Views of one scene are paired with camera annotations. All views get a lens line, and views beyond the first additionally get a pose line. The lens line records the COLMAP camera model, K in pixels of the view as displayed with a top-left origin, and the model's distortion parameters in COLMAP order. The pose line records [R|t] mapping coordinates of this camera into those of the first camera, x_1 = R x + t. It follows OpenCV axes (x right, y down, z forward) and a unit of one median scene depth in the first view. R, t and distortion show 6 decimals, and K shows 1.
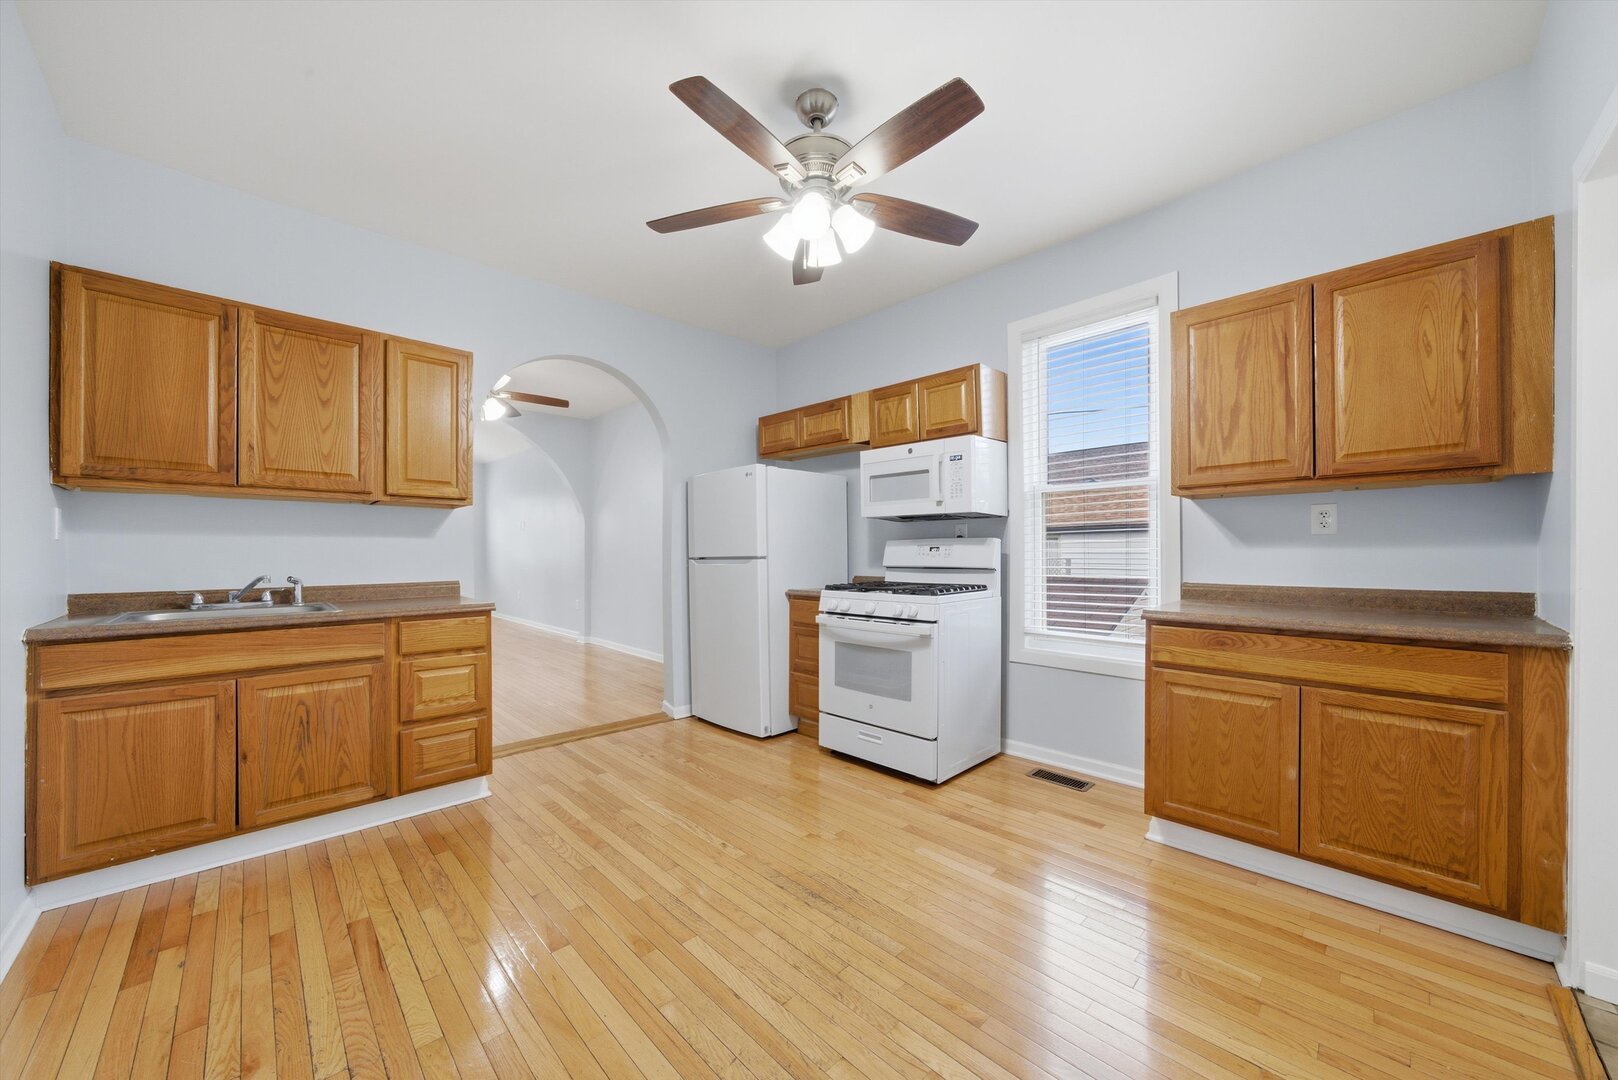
lens RADIAL K [[570.0, 0, 810.4], [0, 570.0, 553.7], [0, 0, 1]] dist [-0.009750, 0.000397]
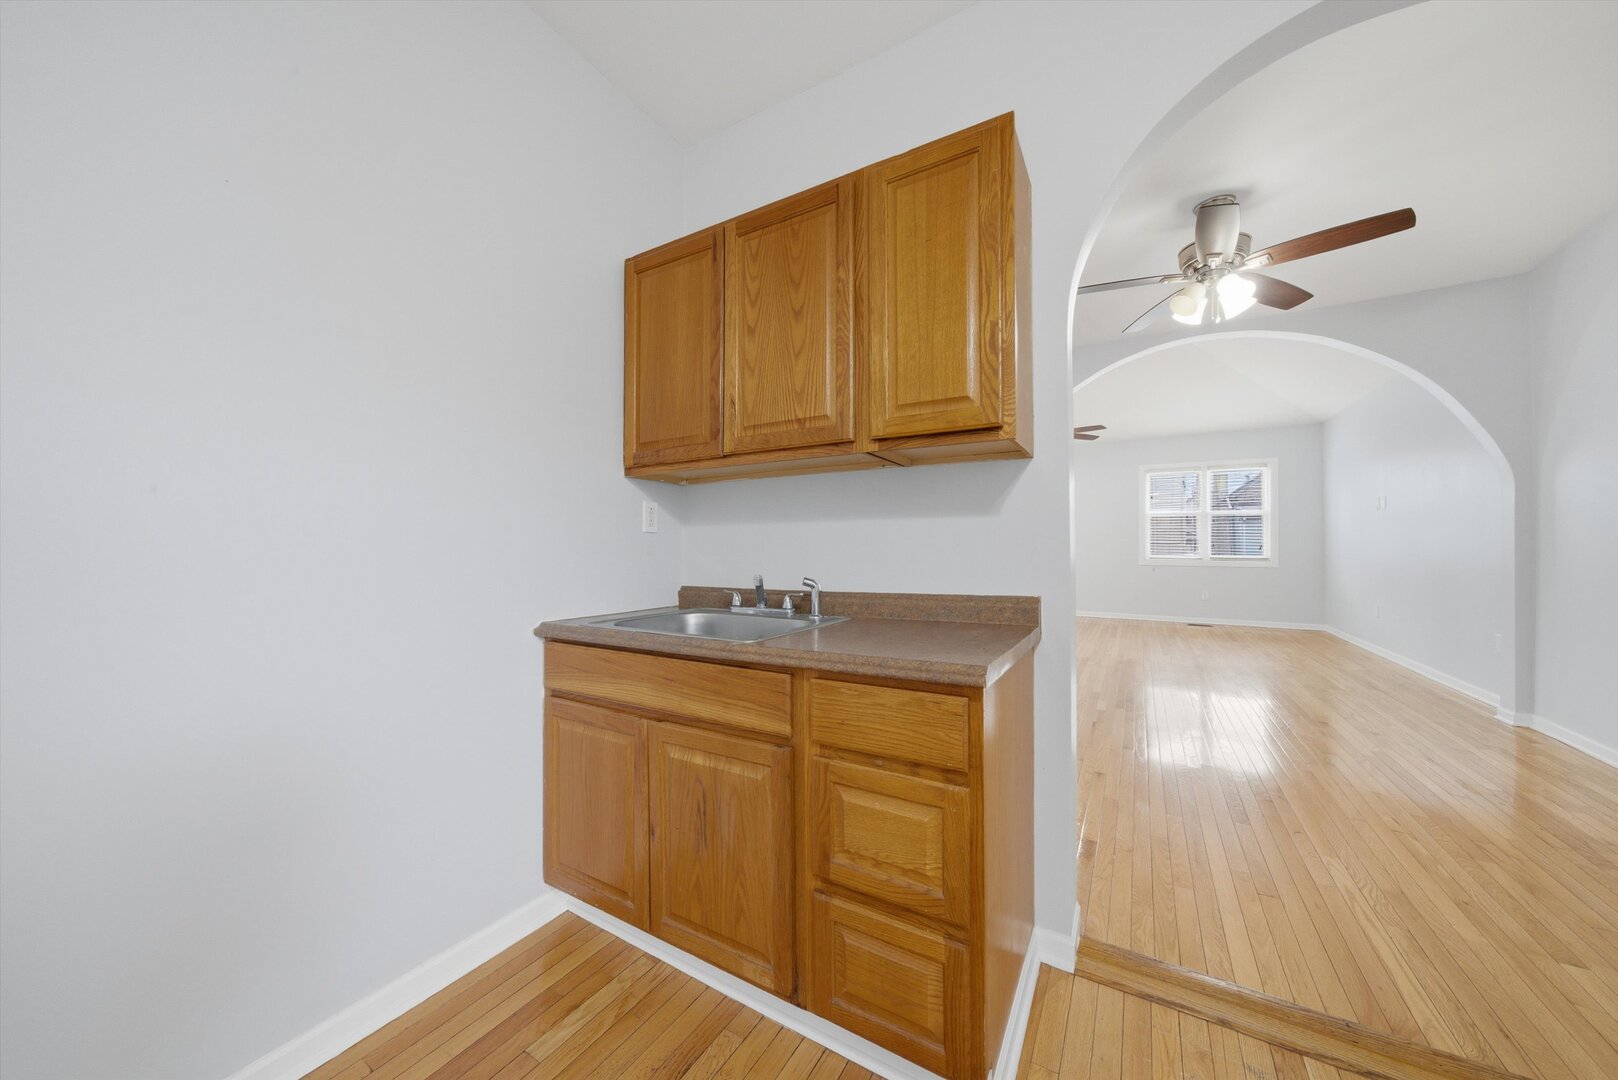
lens RADIAL K [[570.0, 0, 796.9], [0, 570.0, 547.1], [0, 0, 1]] dist [-0.009750, 0.000397]
pose [[0.245449, -0.002835, -0.969405, -0.213048], [0.001061, 0.999996, -0.002656, 0.003936], [0.969409, -0.000377, 0.245451, 0.797927]]
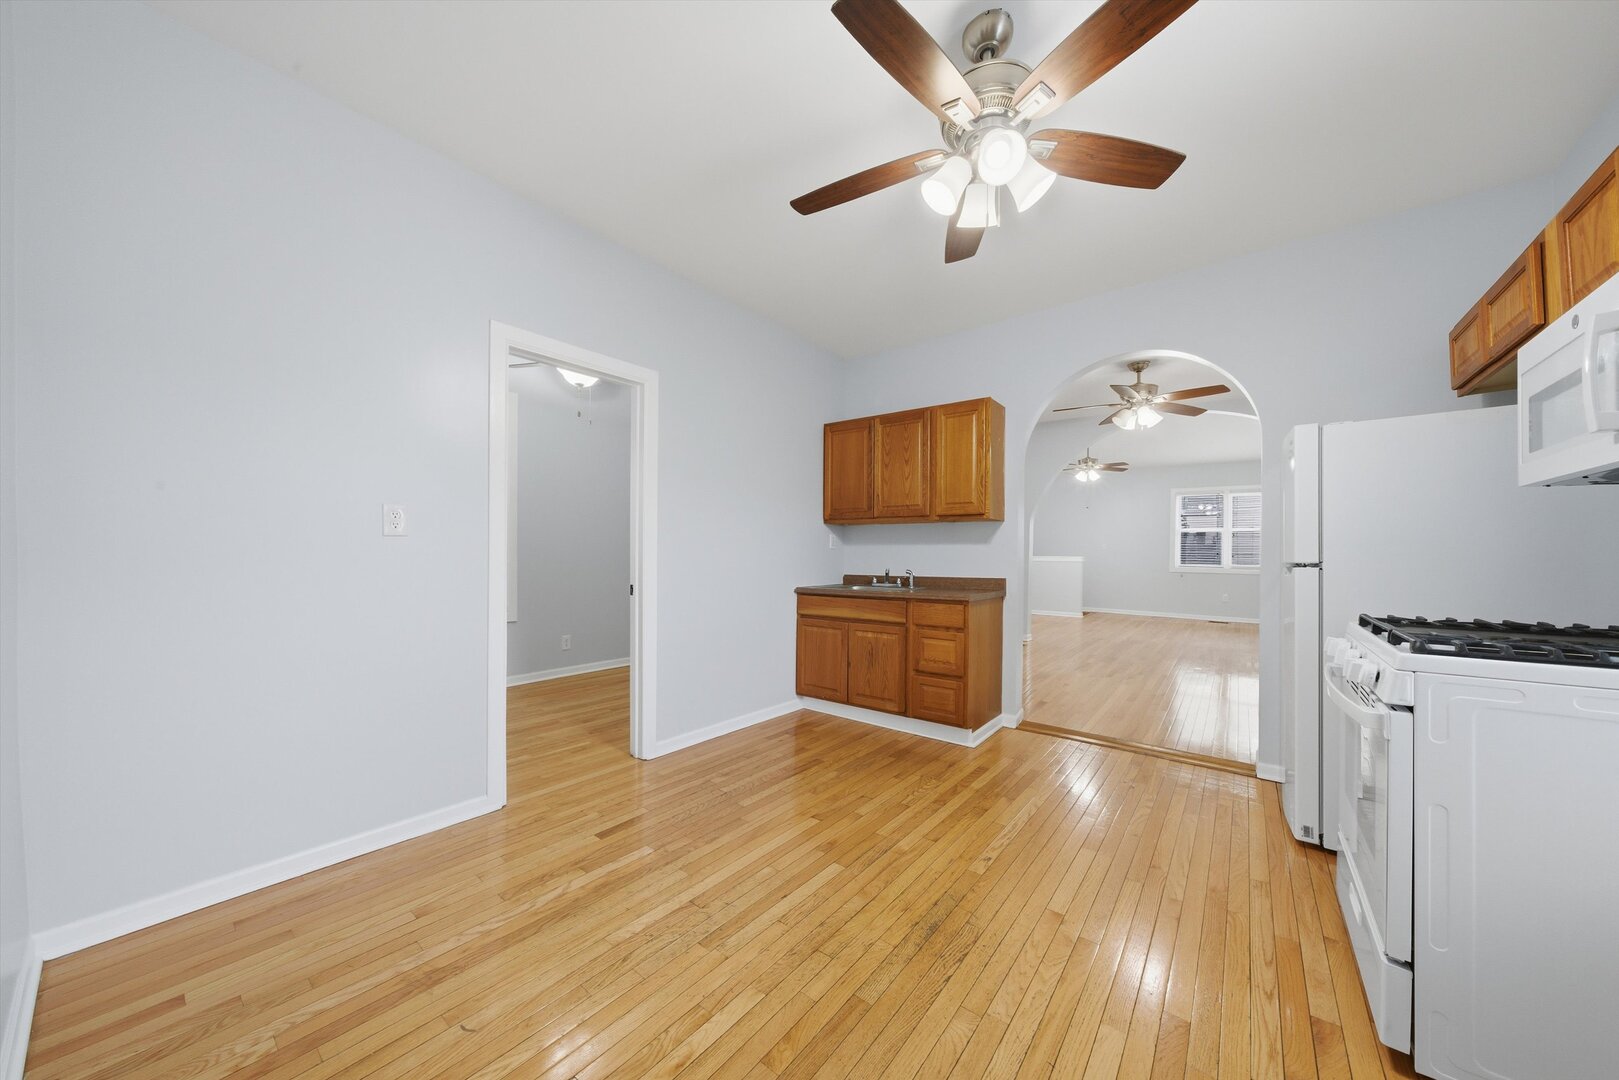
lens RADIAL K [[553.5, 0, 817.2], [0, 553.5, 564.6], [0, 0, 1]] dist [-0.017124, 0.000417]
pose [[0.147181, 0.020416, -0.988899, 0.624110], [-0.009376, 0.999771, 0.019245, -0.003397], [0.989065, 0.006440, 0.147338, 0.495814]]
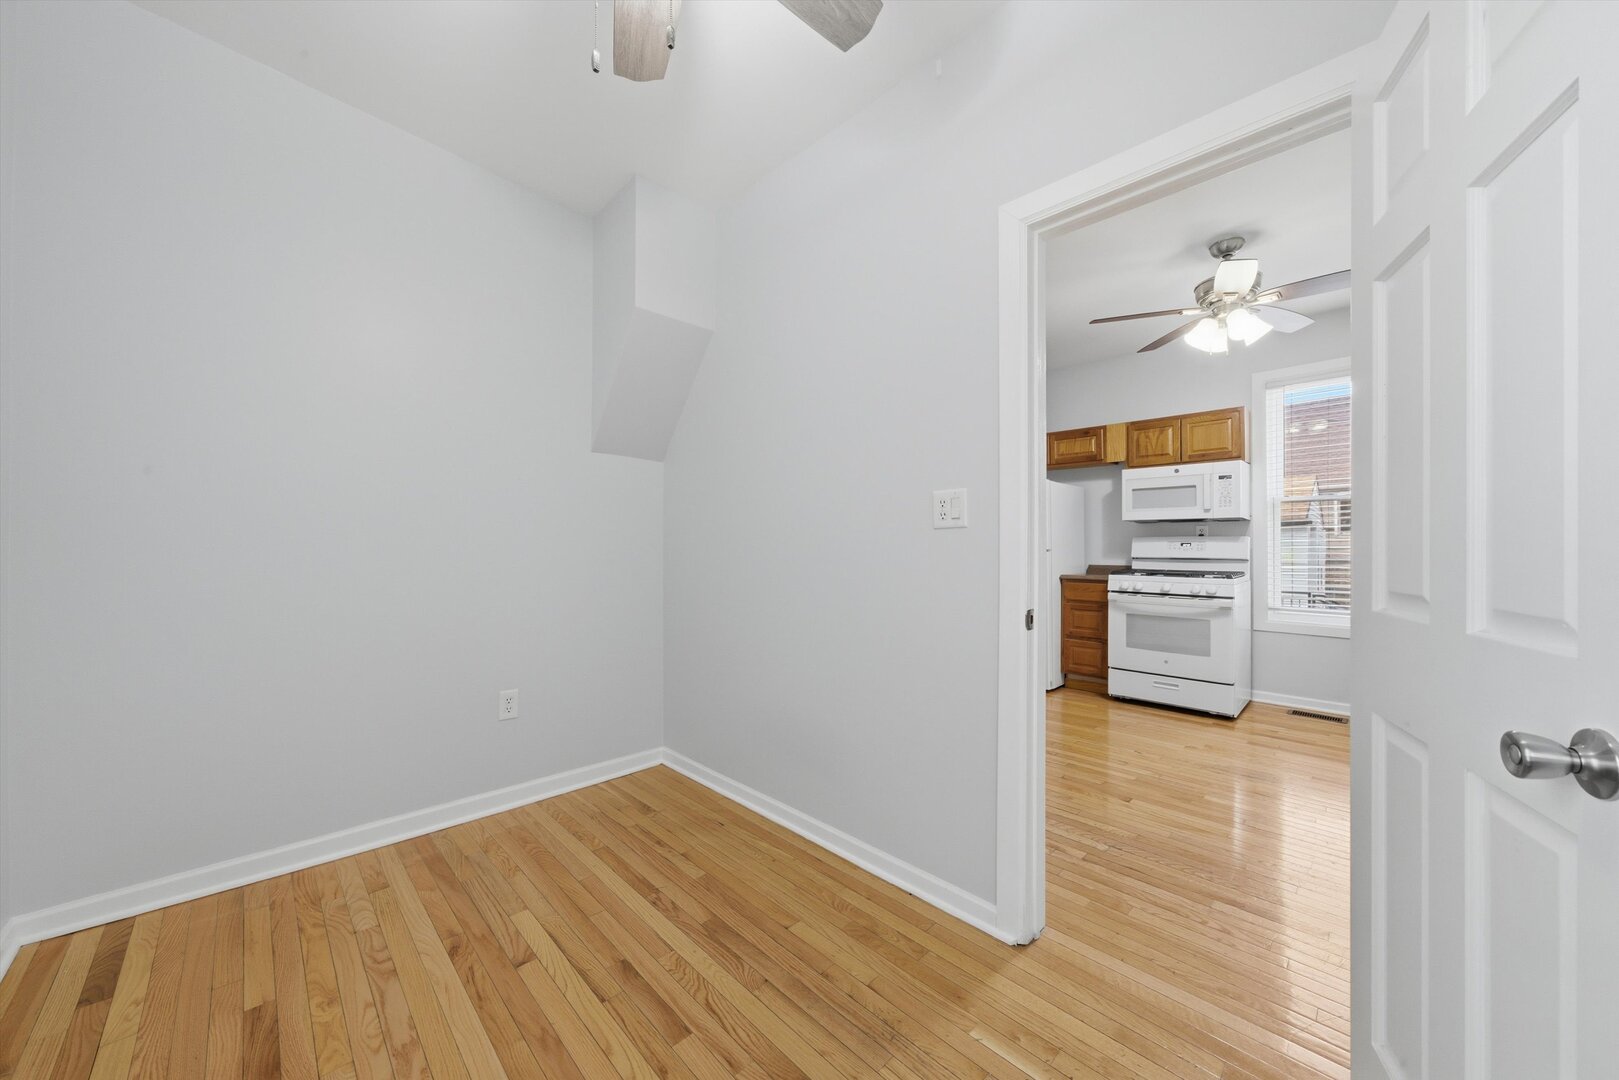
lens RADIAL K [[570.4, 0, 799.7], [0, 570.4, 539.1], [0, 0, 1]] dist [-0.009750, 0.000397]
pose [[0.999885, 0.006560, -0.013684, -0.886358], [-0.006851, 0.999750, -0.021277, 0.016991], [0.013541, 0.021368, 0.999680, -0.427296]]
